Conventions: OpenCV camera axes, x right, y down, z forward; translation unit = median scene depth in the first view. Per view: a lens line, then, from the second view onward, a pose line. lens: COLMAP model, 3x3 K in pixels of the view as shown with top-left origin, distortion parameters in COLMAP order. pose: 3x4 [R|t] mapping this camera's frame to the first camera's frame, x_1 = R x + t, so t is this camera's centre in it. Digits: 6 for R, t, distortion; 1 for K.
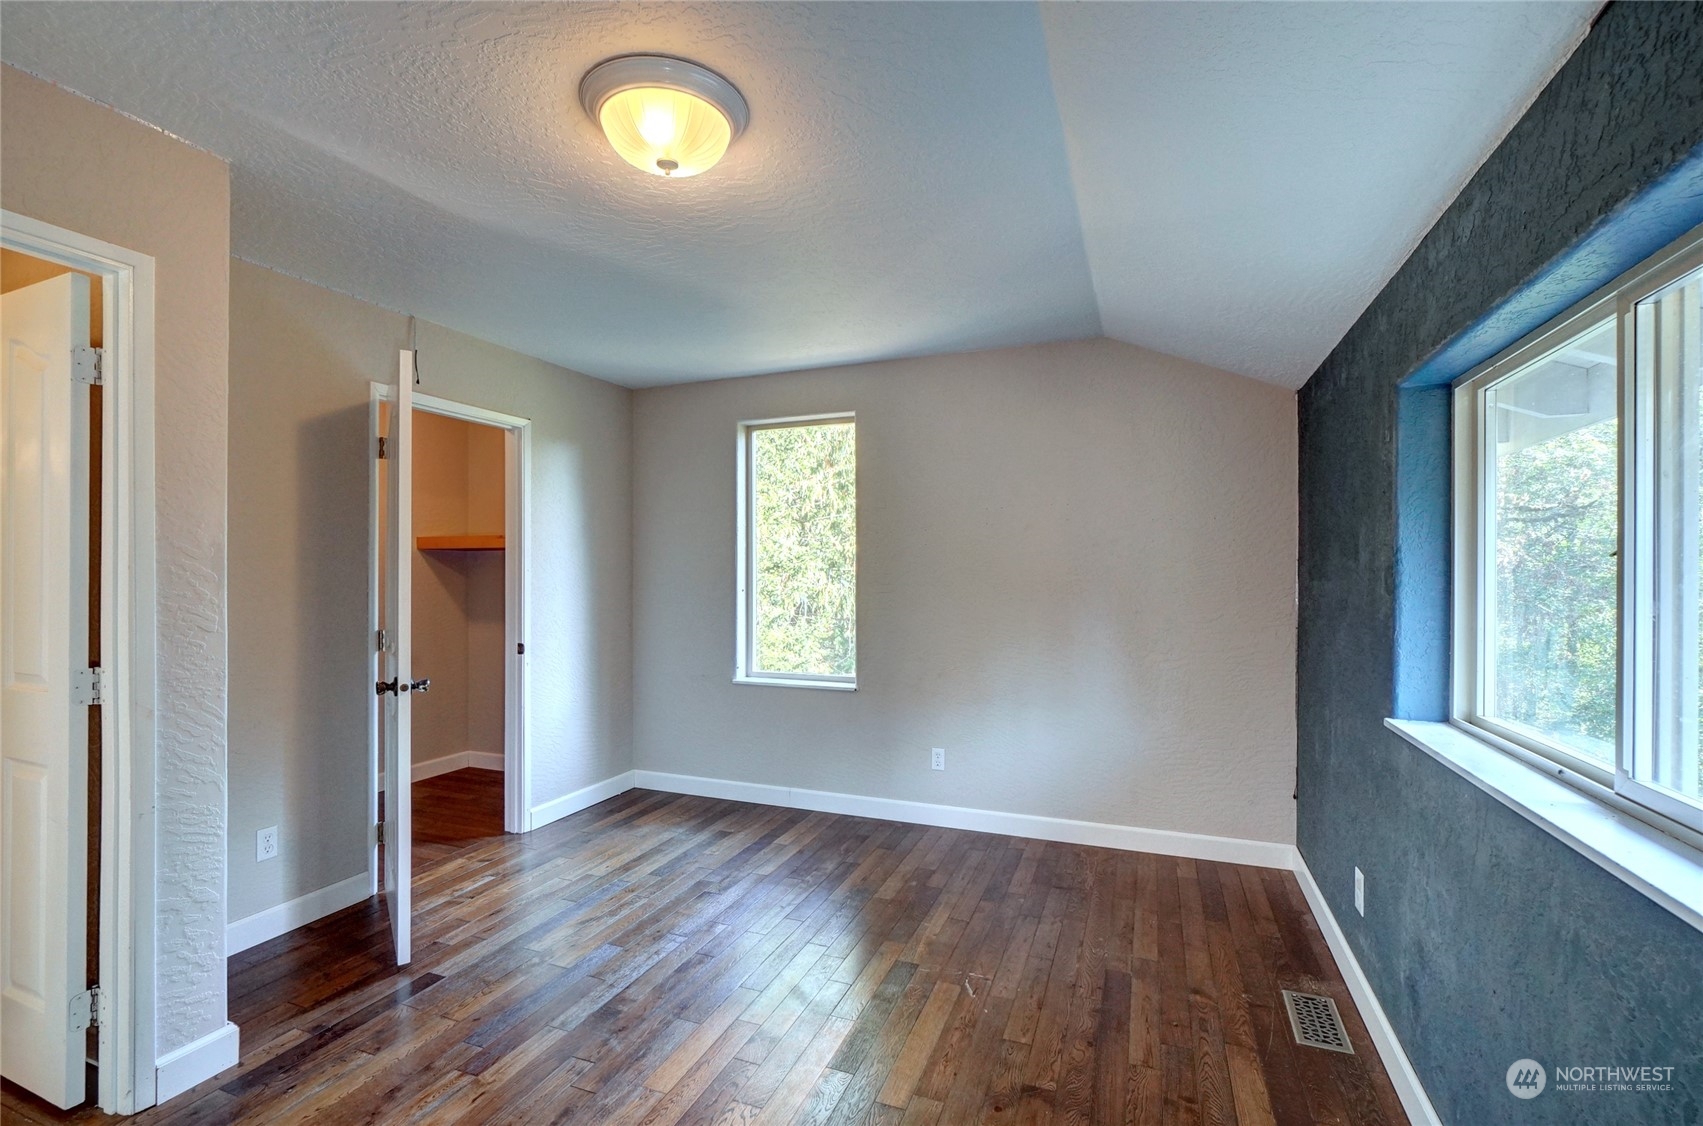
lens RADIAL K [[754.8, 0, 847.2], [0, 754.8, 570.9], [0, 0, 1]] dist [-0.009768, -0.000151]
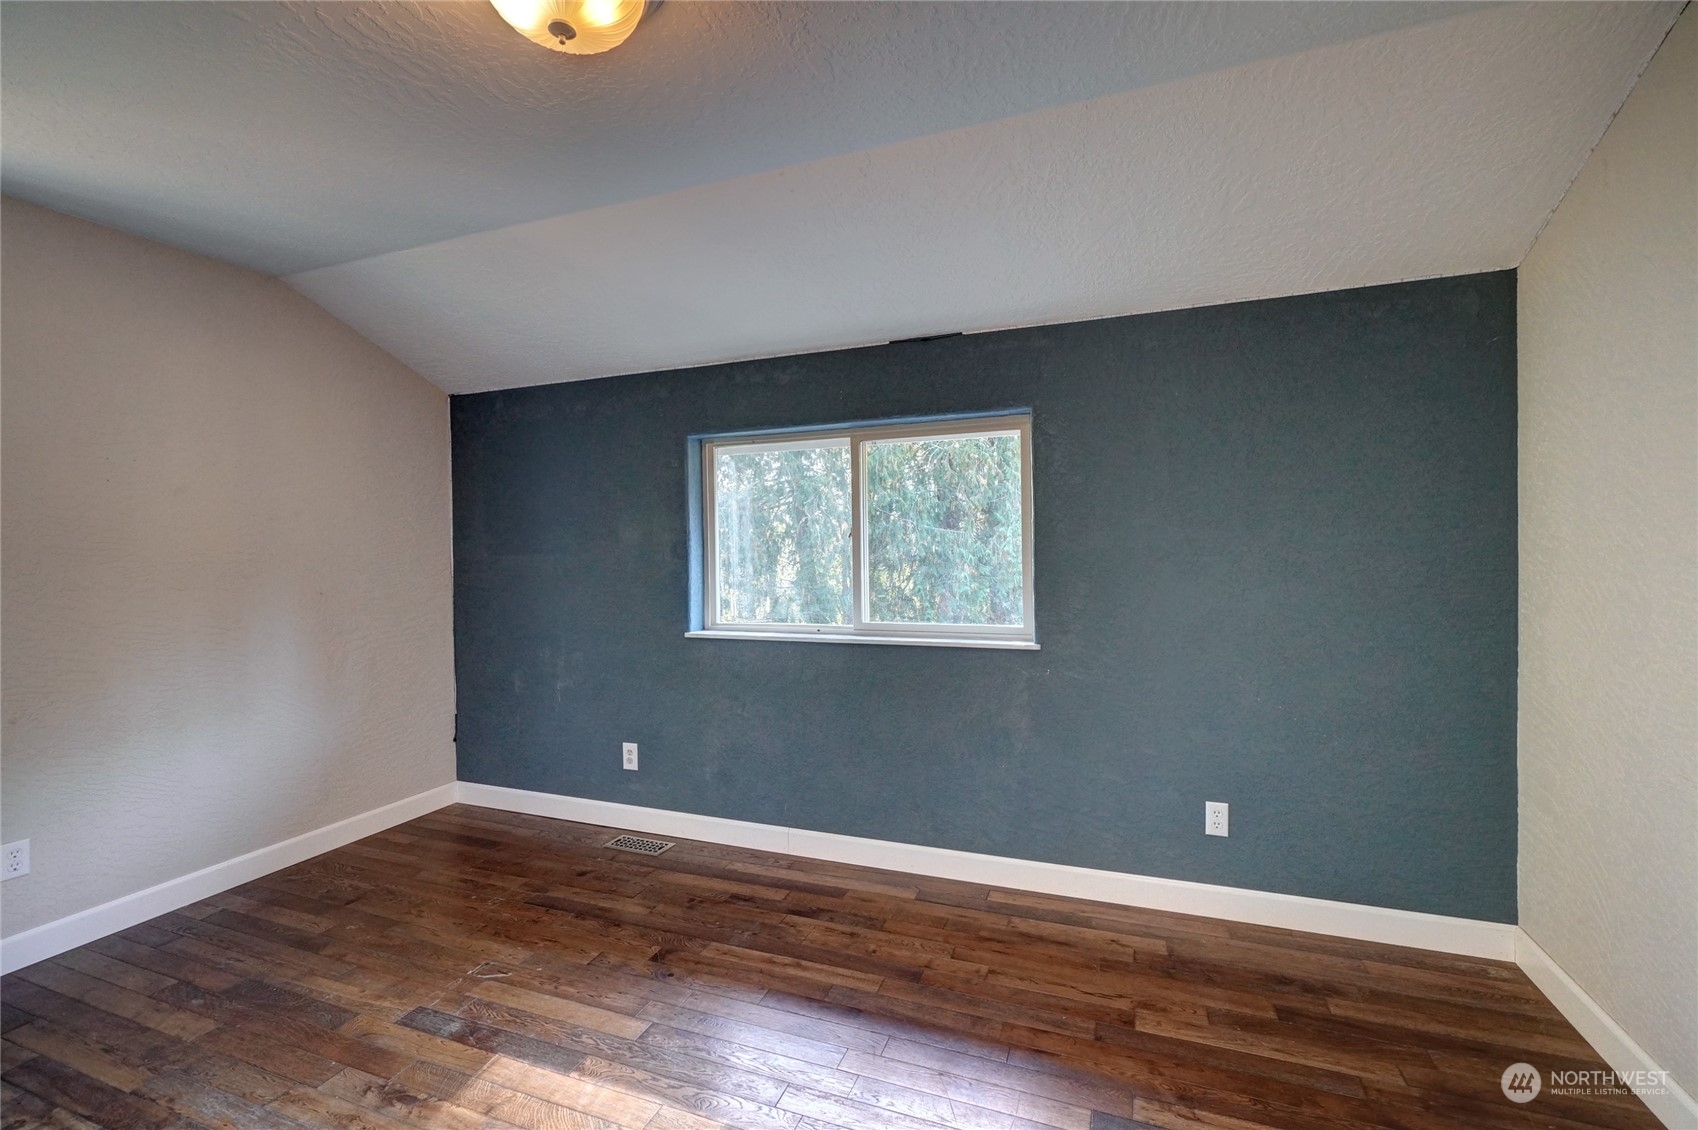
lens RADIAL K [[719.6, 0, 849.0], [0, 719.6, 565.0], [0, 0, 1]] dist [-0.000043, -0.000024]
pose [[-0.022959, -0.010897, 0.999677, -0.588716], [0.013003, 0.999853, 0.011197, 0.023729], [-0.999652, 0.013256, -0.022814, 0.441556]]
